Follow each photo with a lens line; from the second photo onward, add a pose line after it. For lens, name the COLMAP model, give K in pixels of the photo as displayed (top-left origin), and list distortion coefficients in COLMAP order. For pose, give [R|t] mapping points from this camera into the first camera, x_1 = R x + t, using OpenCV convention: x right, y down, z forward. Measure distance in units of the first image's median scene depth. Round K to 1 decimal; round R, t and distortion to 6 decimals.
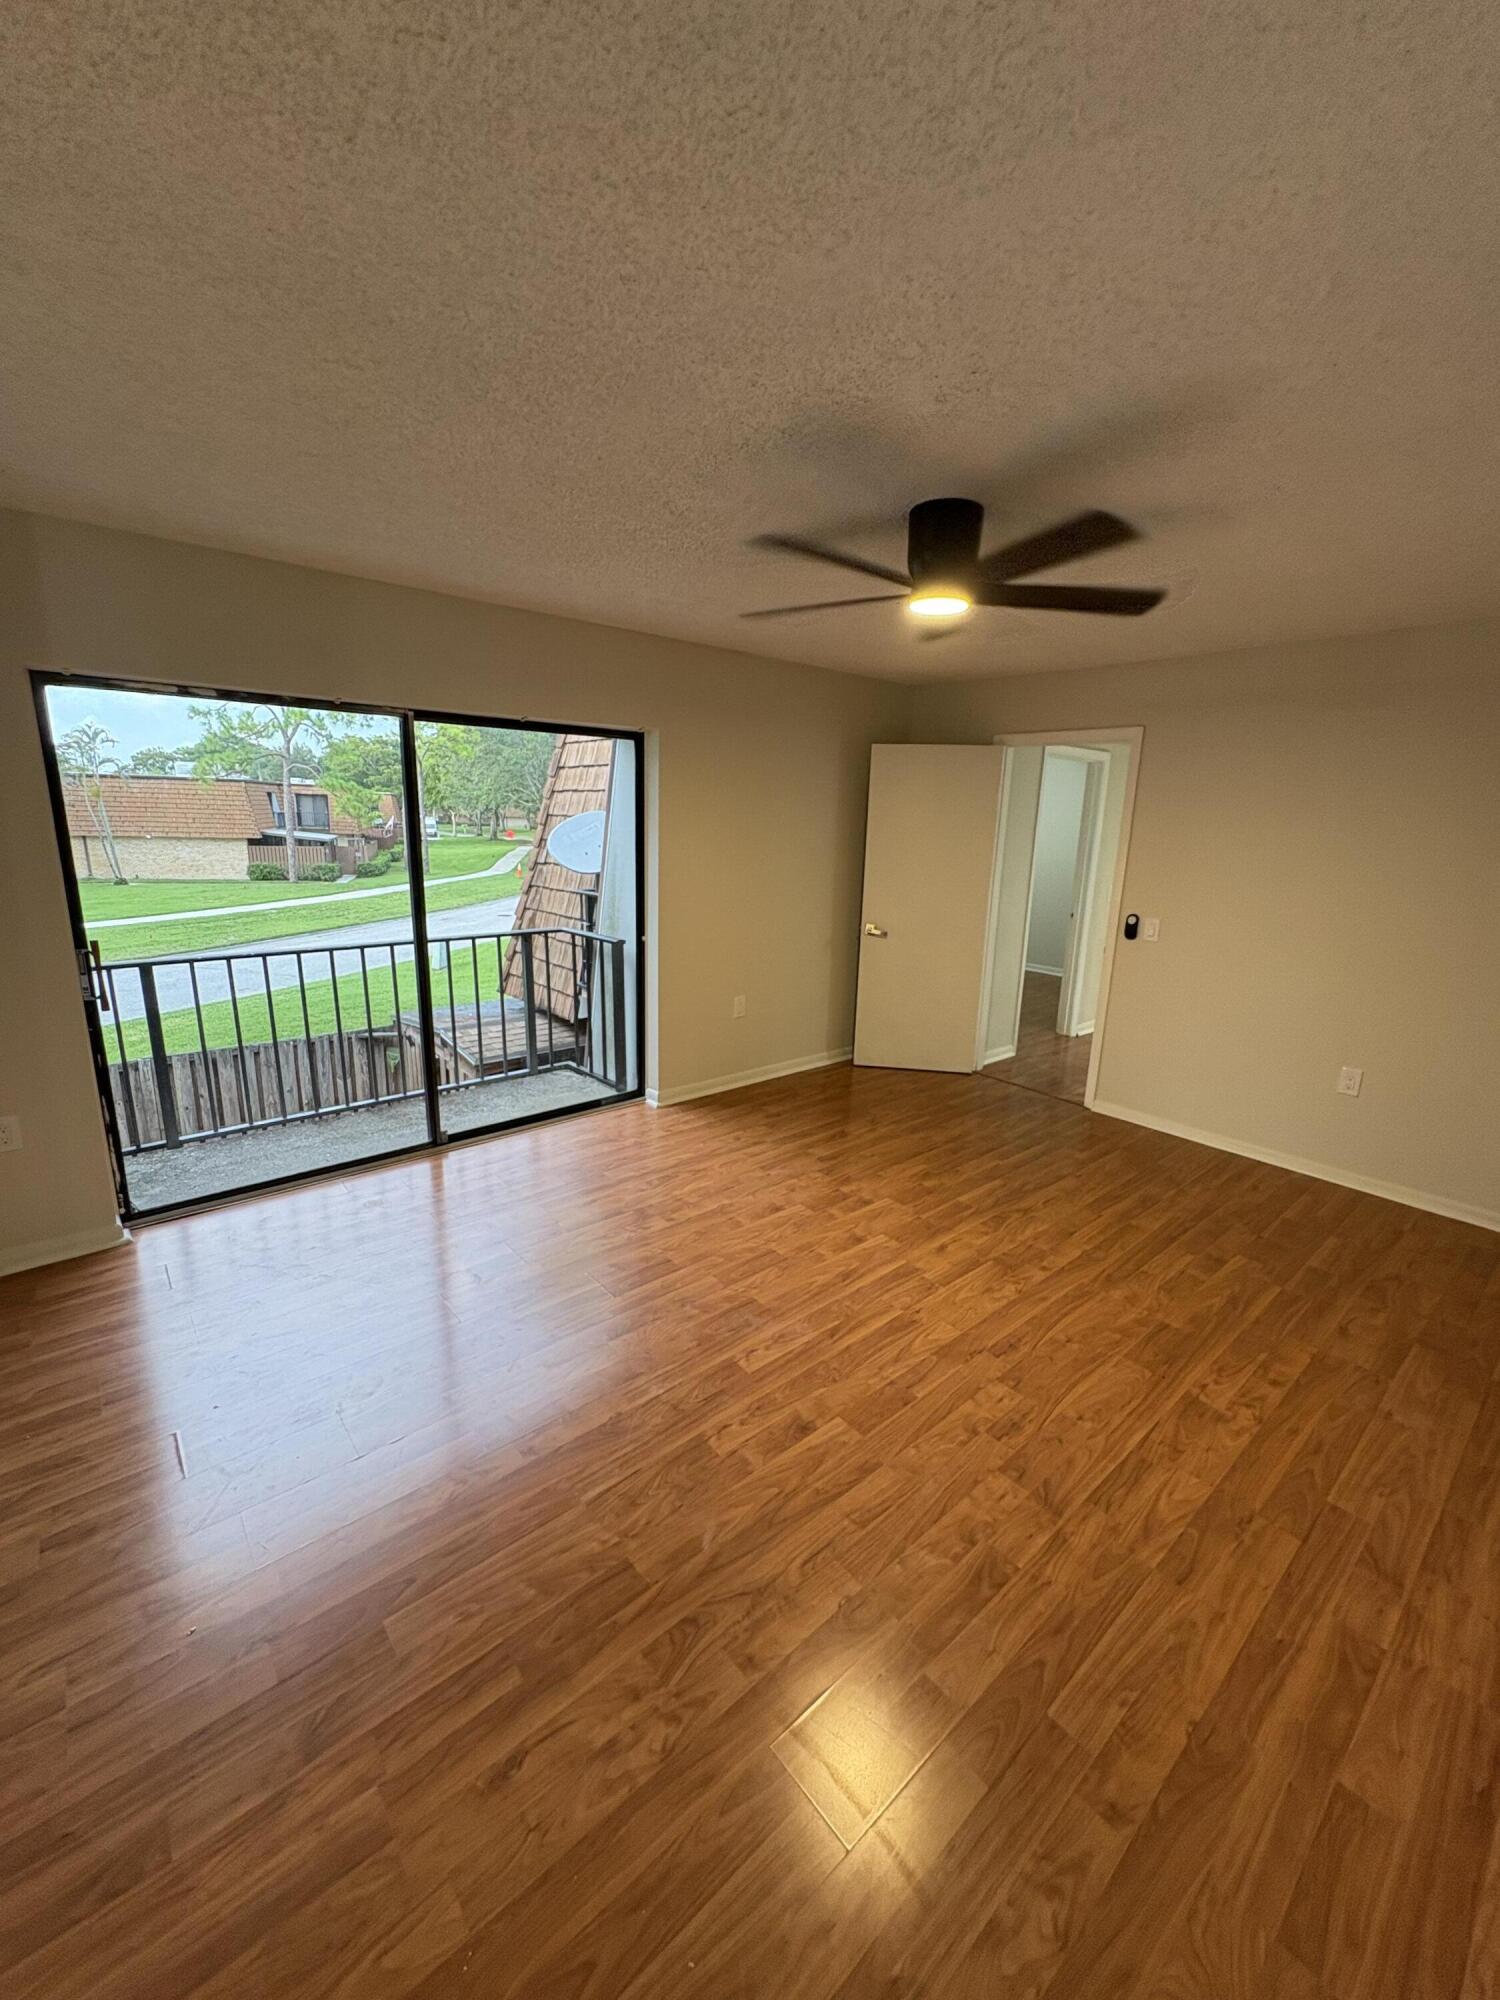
lens RADIAL K [[800.3, 0, 750.0], [0, 800.3, 1000.0], [0, 0, 1]] dist [0.000295, 0.000192]
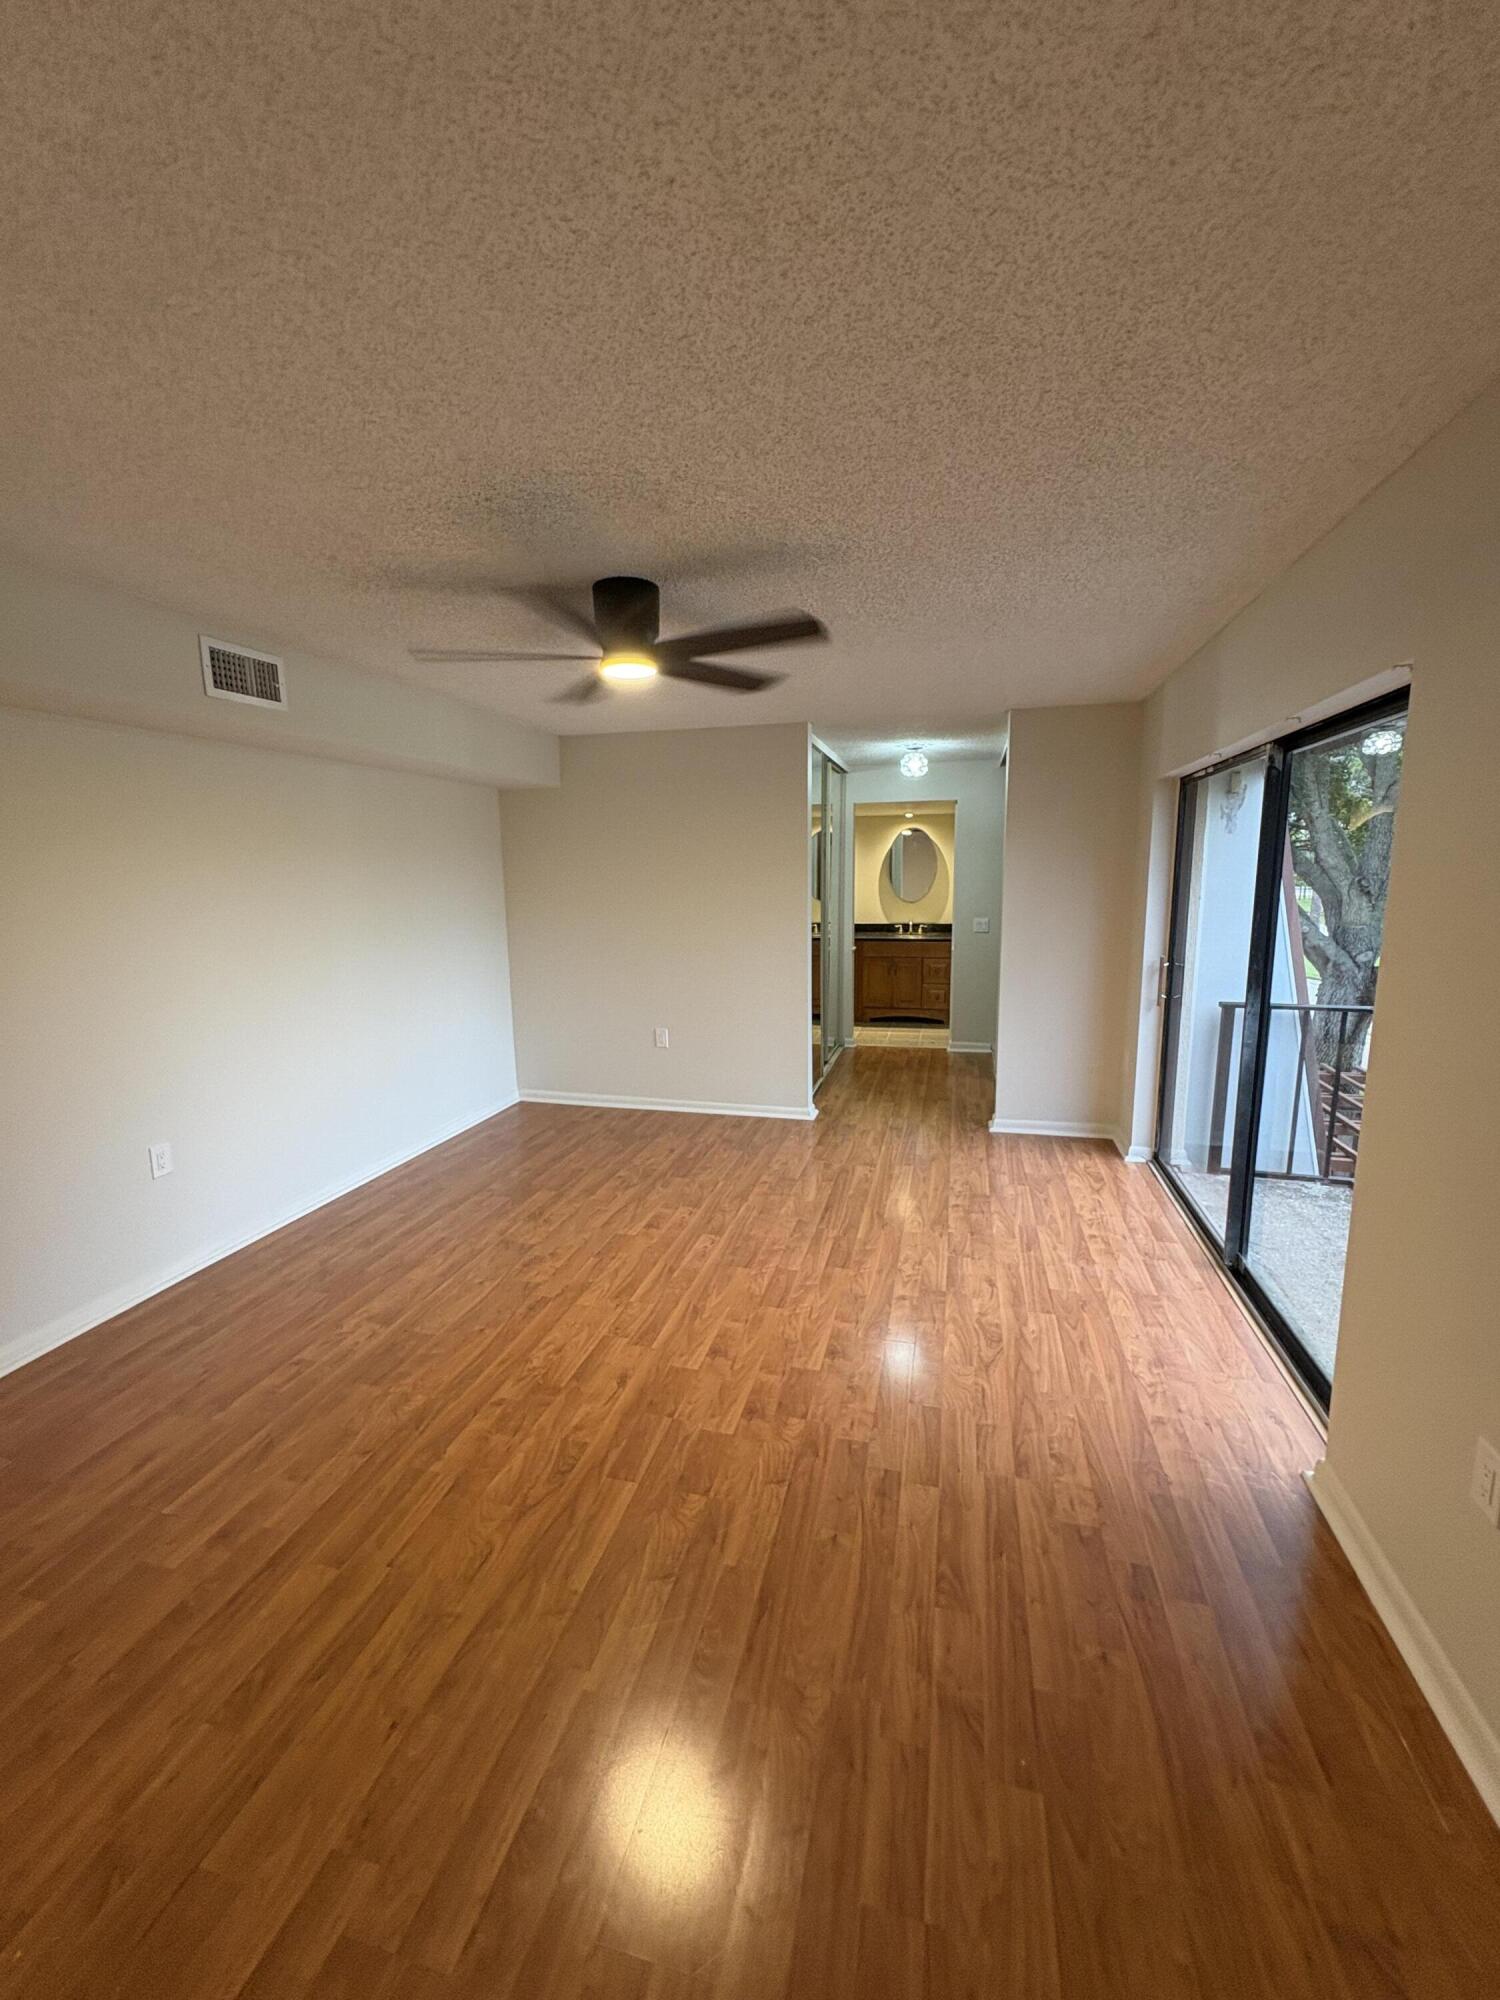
lens RADIAL K [[800.3, 0, 750.0], [0, 800.3, 1000.0], [0, 0, 1]] dist [0.000295, 0.000192]
pose [[-0.820514, 0.075018, -0.566682, 0.617799], [-0.138170, 0.935927, 0.323958, -0.365529], [0.554676, 0.344111, -0.757576, 1.697172]]
